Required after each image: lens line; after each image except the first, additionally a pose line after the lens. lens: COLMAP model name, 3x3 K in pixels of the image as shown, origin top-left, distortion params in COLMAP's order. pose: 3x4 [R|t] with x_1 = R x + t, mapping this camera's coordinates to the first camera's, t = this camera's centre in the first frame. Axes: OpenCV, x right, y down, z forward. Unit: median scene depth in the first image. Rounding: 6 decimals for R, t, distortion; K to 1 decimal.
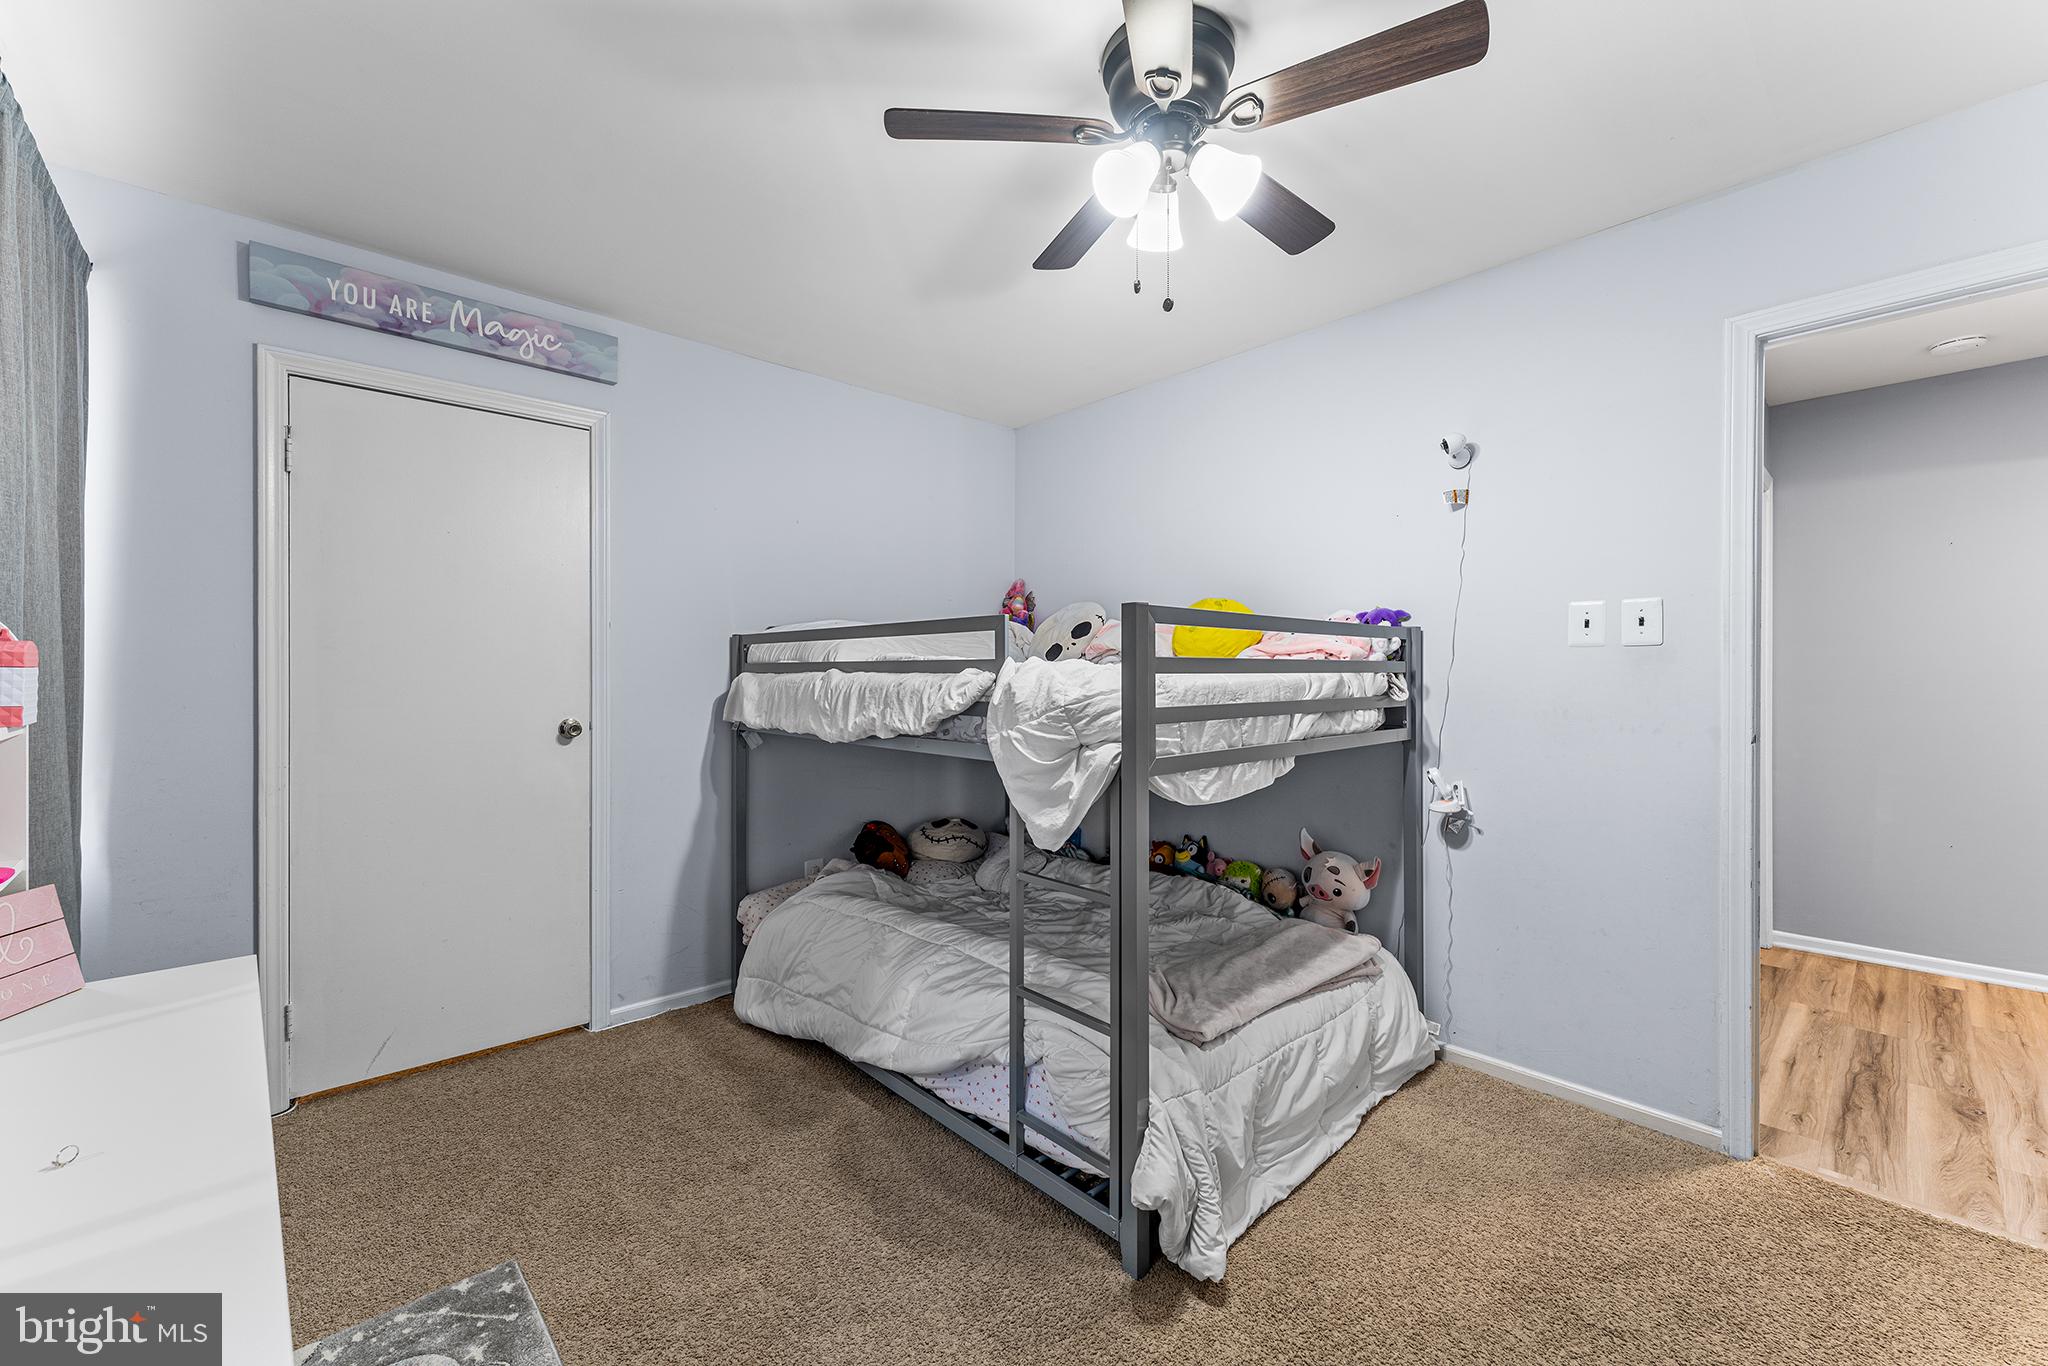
lens RADIAL K [[829.4, 0, 1009.5], [0, 829.4, 676.0], [0, 0, 1]] dist [0.000361, 0.000101]
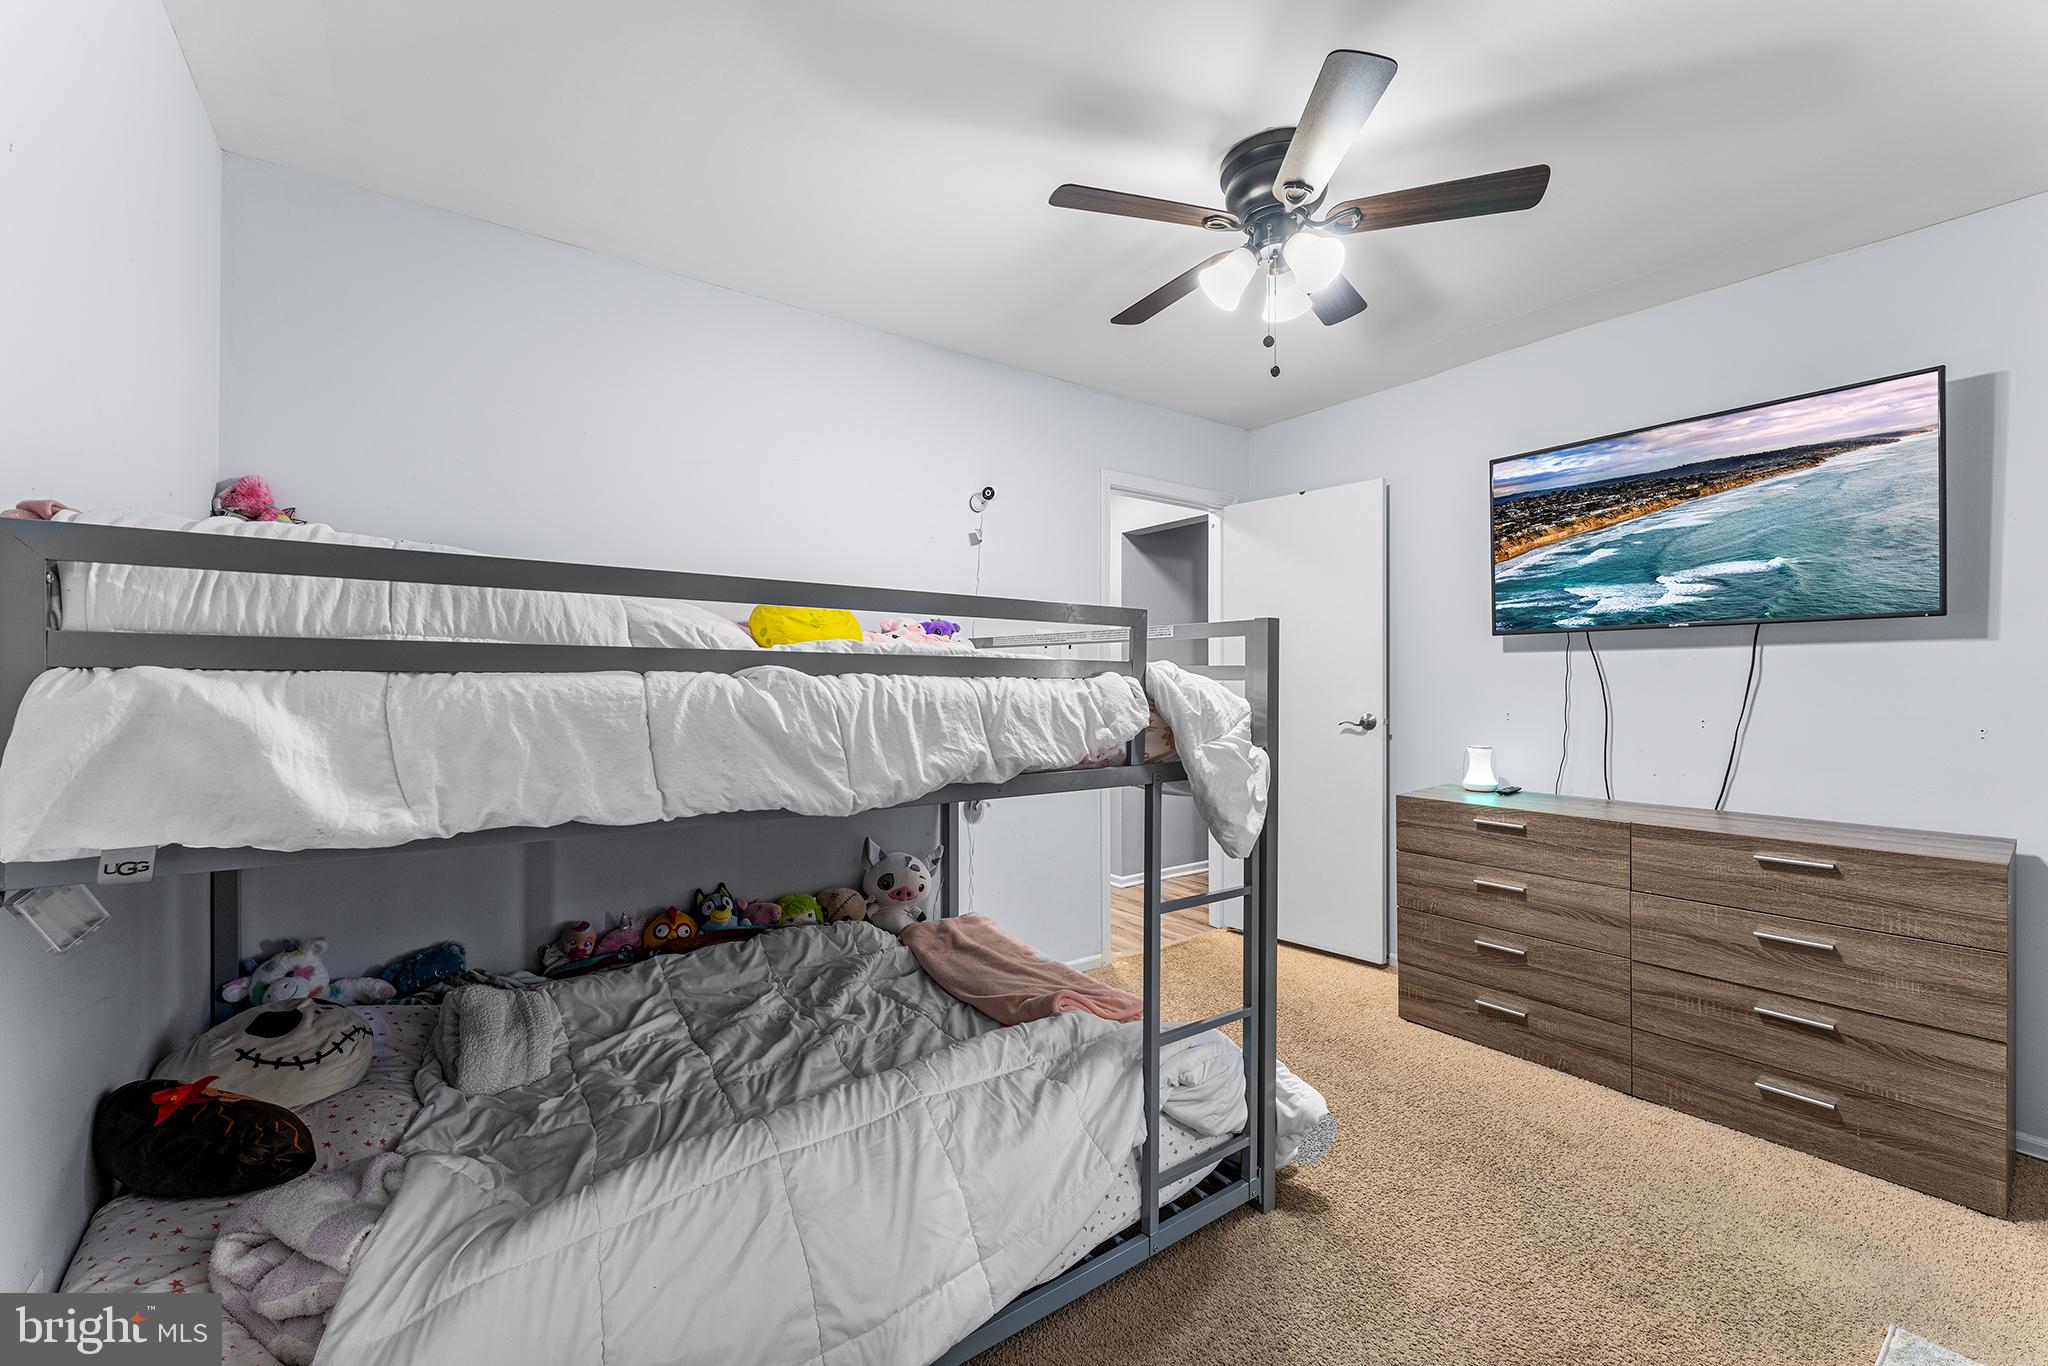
lens RADIAL K [[829.4, 0, 1009.5], [0, 829.4, 676.0], [0, 0, 1]] dist [0.000361, 0.000101]
pose [[0.099060, 0.010471, 0.995026, -0.685055], [0.000629, 0.999944, -0.010585, 0.003209], [-0.995081, 0.001674, 0.099048, 0.830920]]
